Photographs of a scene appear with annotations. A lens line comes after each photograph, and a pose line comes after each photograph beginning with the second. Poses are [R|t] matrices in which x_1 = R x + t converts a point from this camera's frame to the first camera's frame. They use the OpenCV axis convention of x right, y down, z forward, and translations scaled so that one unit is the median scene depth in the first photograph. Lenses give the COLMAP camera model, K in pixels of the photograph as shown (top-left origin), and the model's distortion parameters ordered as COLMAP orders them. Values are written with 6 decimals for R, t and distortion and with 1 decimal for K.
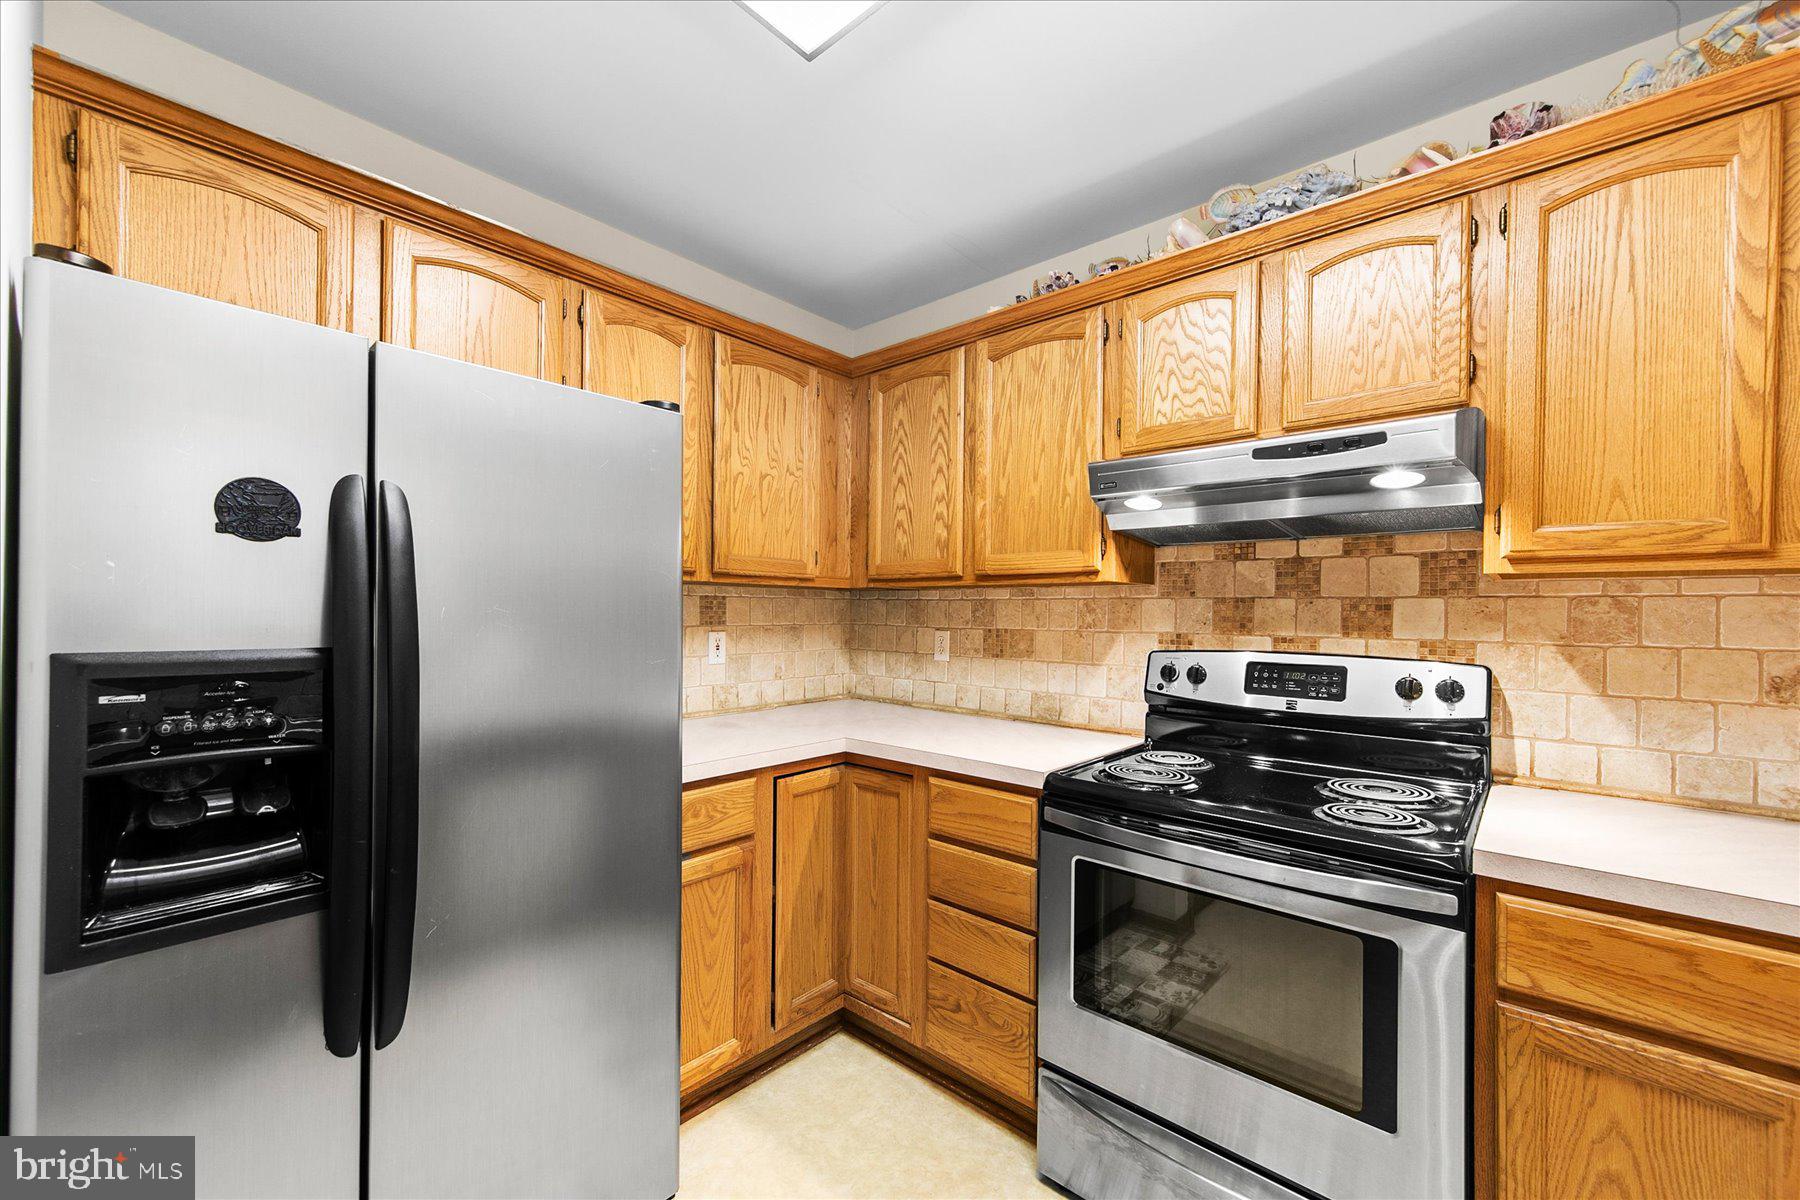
lens RADIAL K [[701.6, 0, 901.9], [0, 701.6, 609.4], [0, 0, 1]] dist [-0.000350, -0.000093]
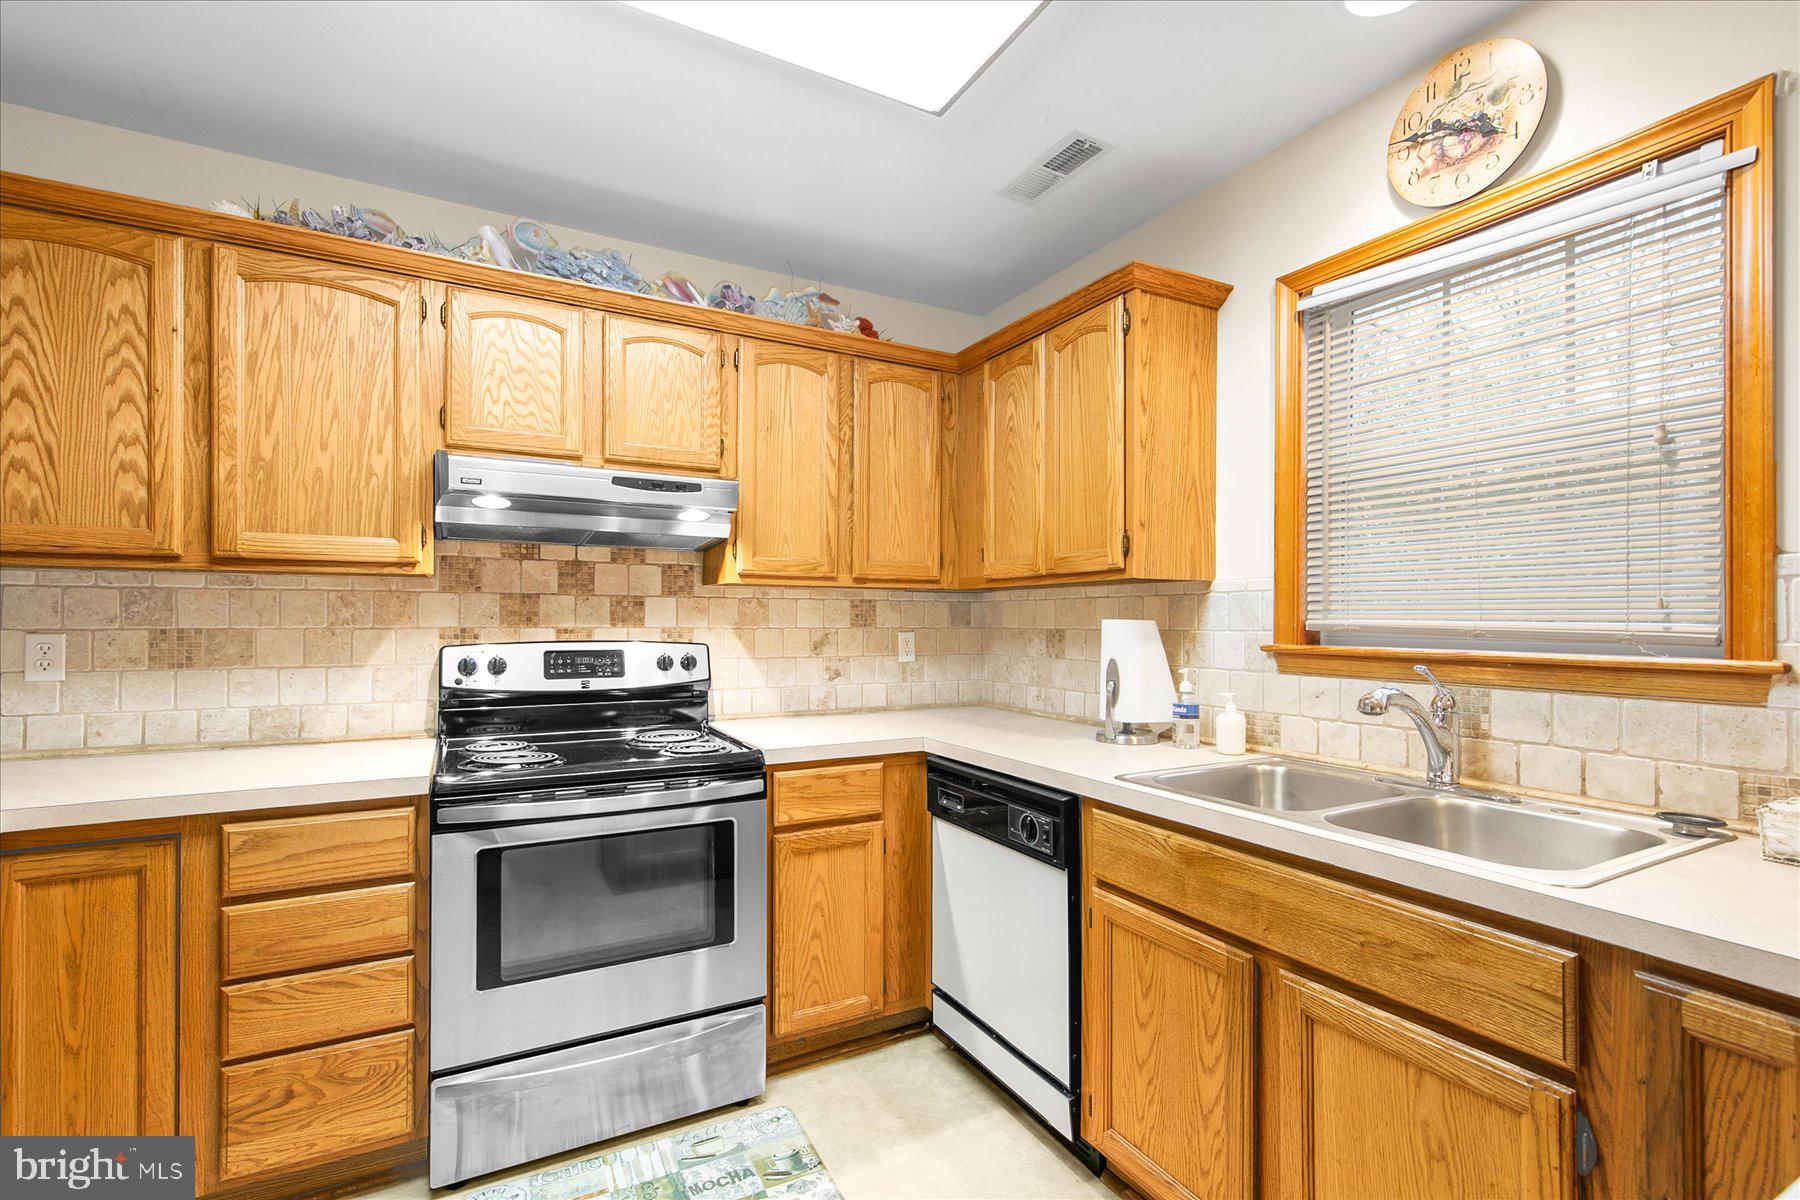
lens RADIAL K [[801.3, 0, 892.0], [0, 801.3, 608.0], [0, 0, 1]] dist [-0.003715, -0.000274]
pose [[0.348438, -0.000516, 0.937332, -0.514225], [-0.008232, 0.999960, 0.003610, -0.003679], [-0.937296, -0.008974, 0.348420, 0.031236]]
